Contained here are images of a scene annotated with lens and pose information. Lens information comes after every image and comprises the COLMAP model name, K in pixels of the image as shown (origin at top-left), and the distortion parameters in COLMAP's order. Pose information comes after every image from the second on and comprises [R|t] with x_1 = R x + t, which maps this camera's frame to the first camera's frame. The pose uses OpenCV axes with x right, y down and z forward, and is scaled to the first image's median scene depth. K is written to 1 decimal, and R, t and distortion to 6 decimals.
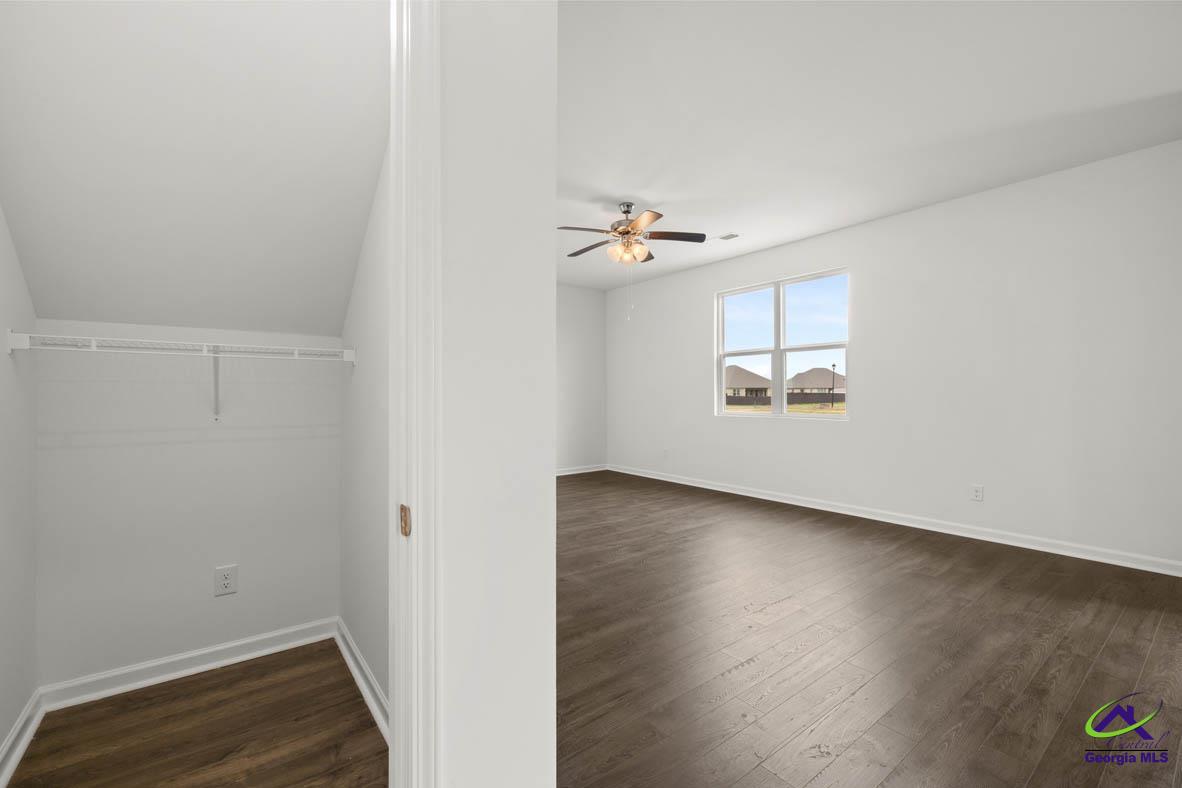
lens RADIAL K [[501.0, 0, 594.3], [0, 501.0, 392.6], [0, 0, 1]] dist [-0.001559, -0.000442]
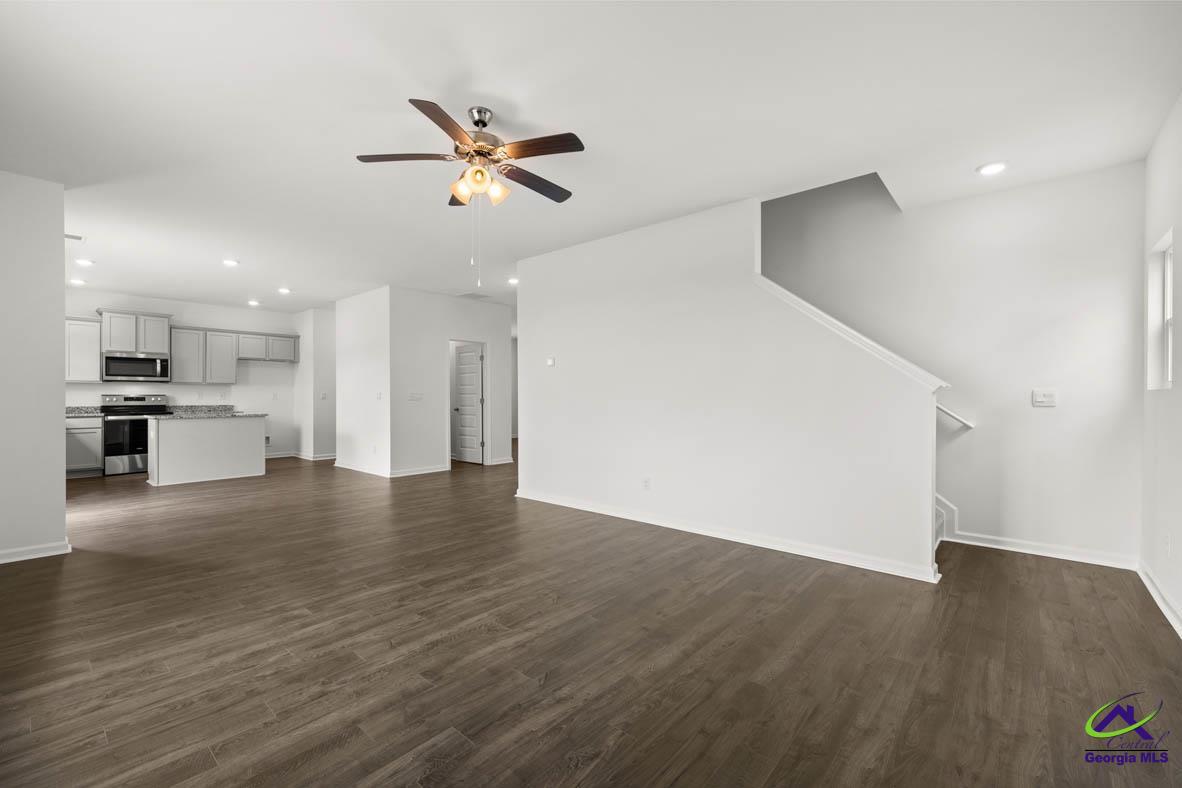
lens RADIAL K [[495.6, 0, 583.8], [0, 495.6, 393.6], [0, 0, 1]] dist [-0.004168, 0.000491]
pose [[-0.983541, 0.002952, -0.180658, 0.051984], [0.004275, 0.999967, -0.006936, 0.004882], [0.180632, -0.007594, -0.983521, 1.684044]]
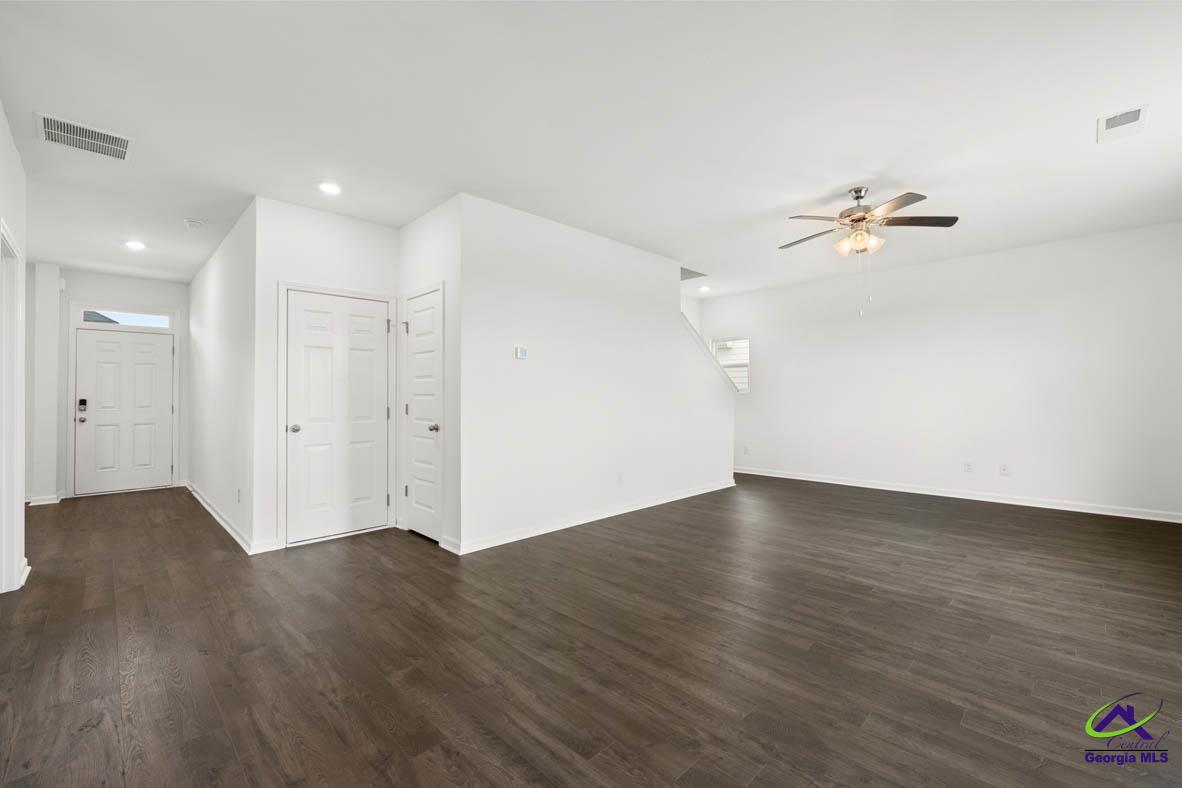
lens RADIAL K [[501.0, 0, 590.4], [0, 501.0, 393.0], [0, 0, 1]] dist [-0.001559, -0.000442]
pose [[0.121011, -0.003057, -0.992646, 0.916049], [0.004101, 0.999988, -0.002580, -0.003046], [0.992643, -0.003758, 0.121022, 0.401483]]
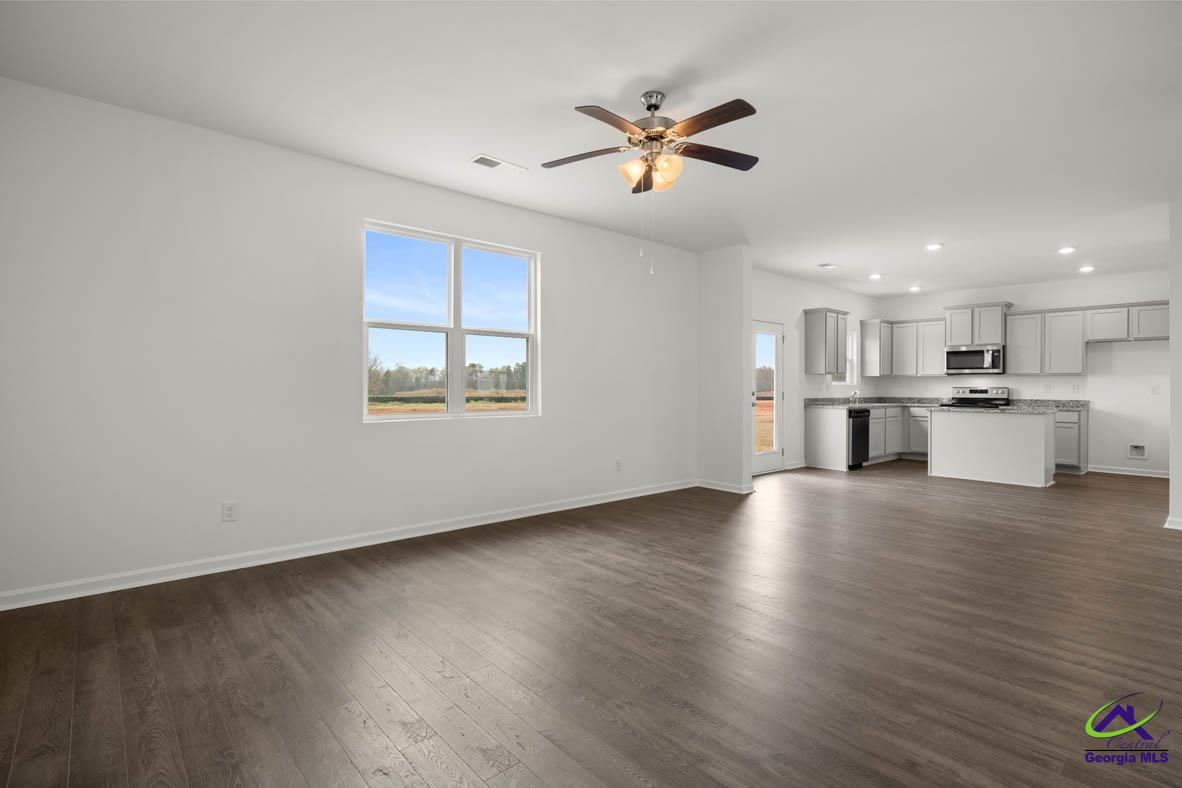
lens RADIAL K [[558.5, 0, 585.8], [0, 558.5, 394.5], [0, 0, 1]] dist [-0.011946, -0.000748]
pose [[-0.053585, -0.012264, 0.998488, -0.656016], [-0.007188, 0.999903, 0.011895, 0.002624], [-0.998537, -0.006540, -0.053668, 1.132960]]
